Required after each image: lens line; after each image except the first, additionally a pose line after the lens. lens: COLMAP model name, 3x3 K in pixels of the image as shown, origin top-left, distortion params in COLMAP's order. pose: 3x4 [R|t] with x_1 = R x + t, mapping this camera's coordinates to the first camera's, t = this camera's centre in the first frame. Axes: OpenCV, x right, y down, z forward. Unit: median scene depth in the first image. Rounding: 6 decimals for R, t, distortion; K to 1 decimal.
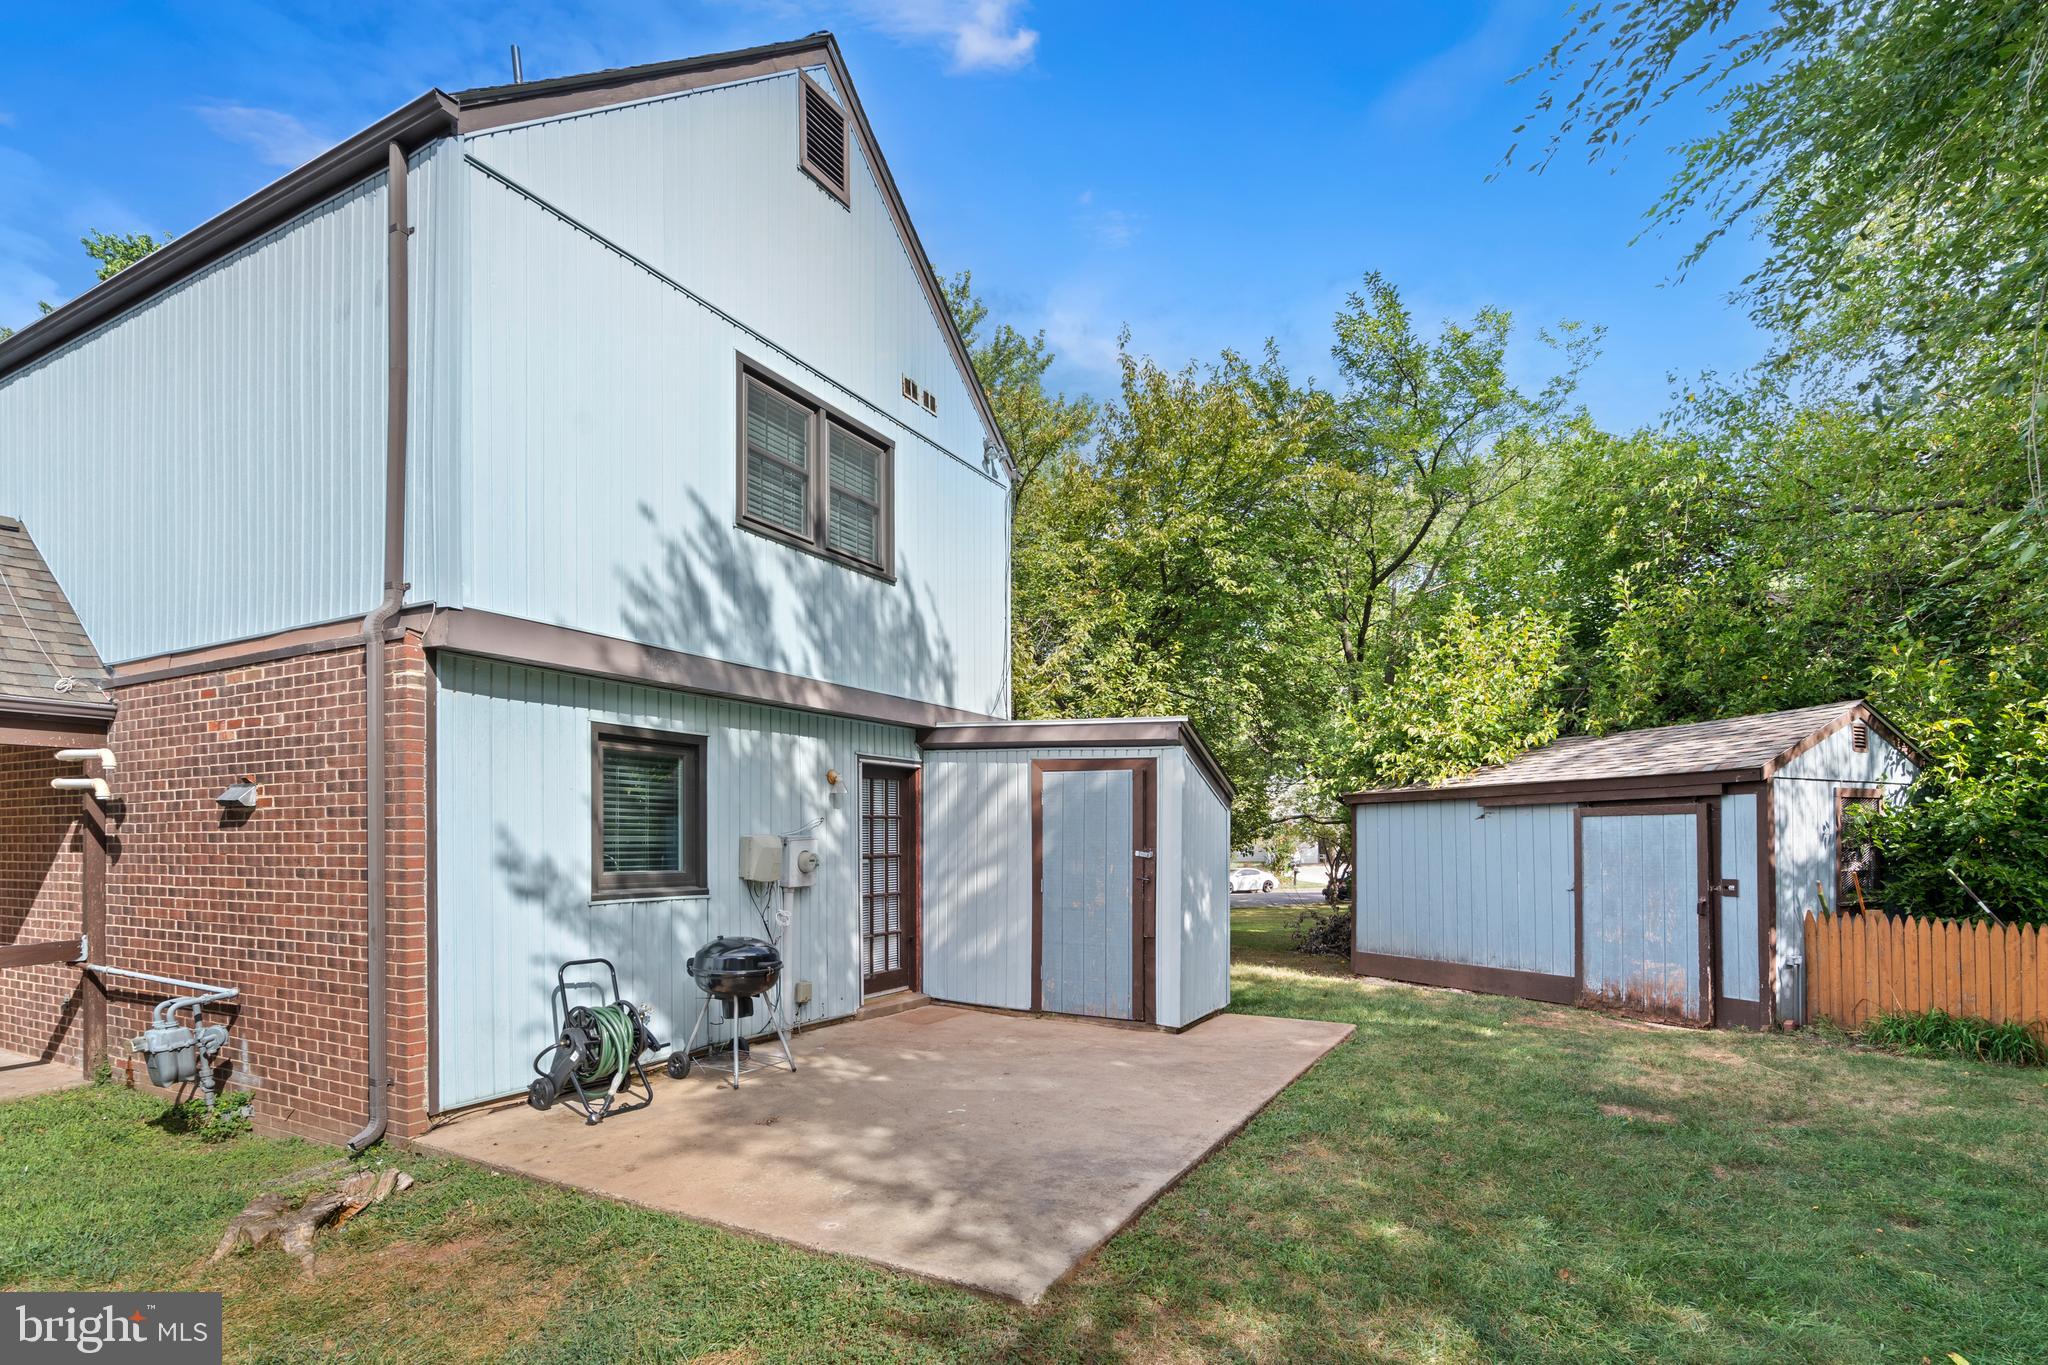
lens RADIAL K [[1016.2, 0, 1027.6], [0, 1016.2, 813.1], [0, 0, 1]] dist [-0.000769, 0.000435]
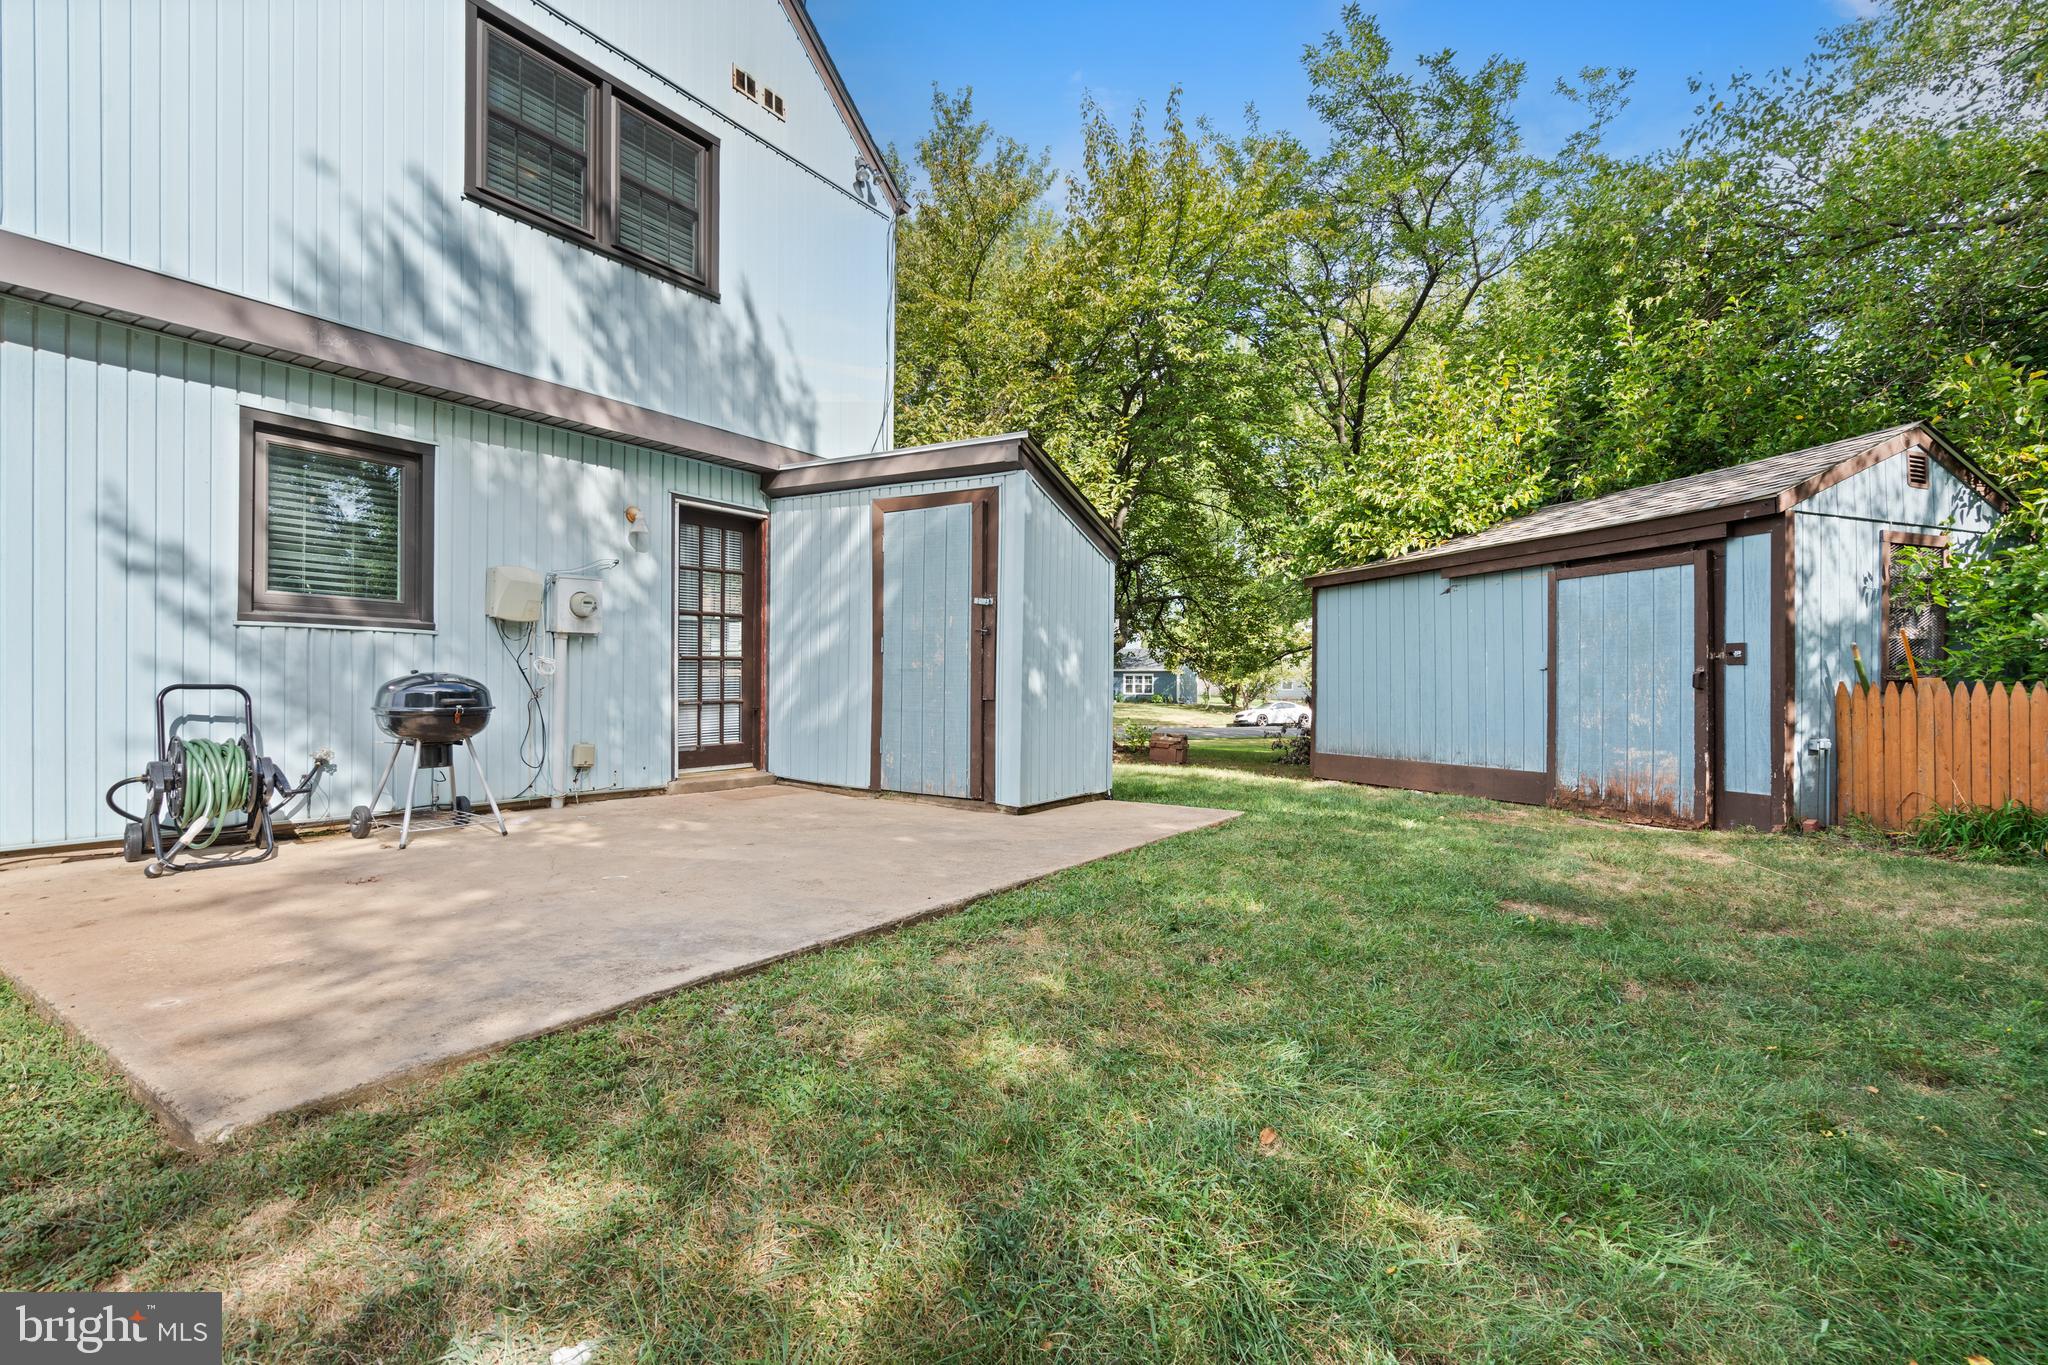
lens RADIAL K [[945.6, 0, 1006.3], [0, 945.6, 671.2], [0, 0, 1]] dist [-0.004092, 0.000938]
pose [[0.994781, 0.006734, -0.101813, 0.202214], [-0.005729, 0.999932, 0.010160, 0.085086], [0.101875, -0.009524, 0.994752, 0.209734]]
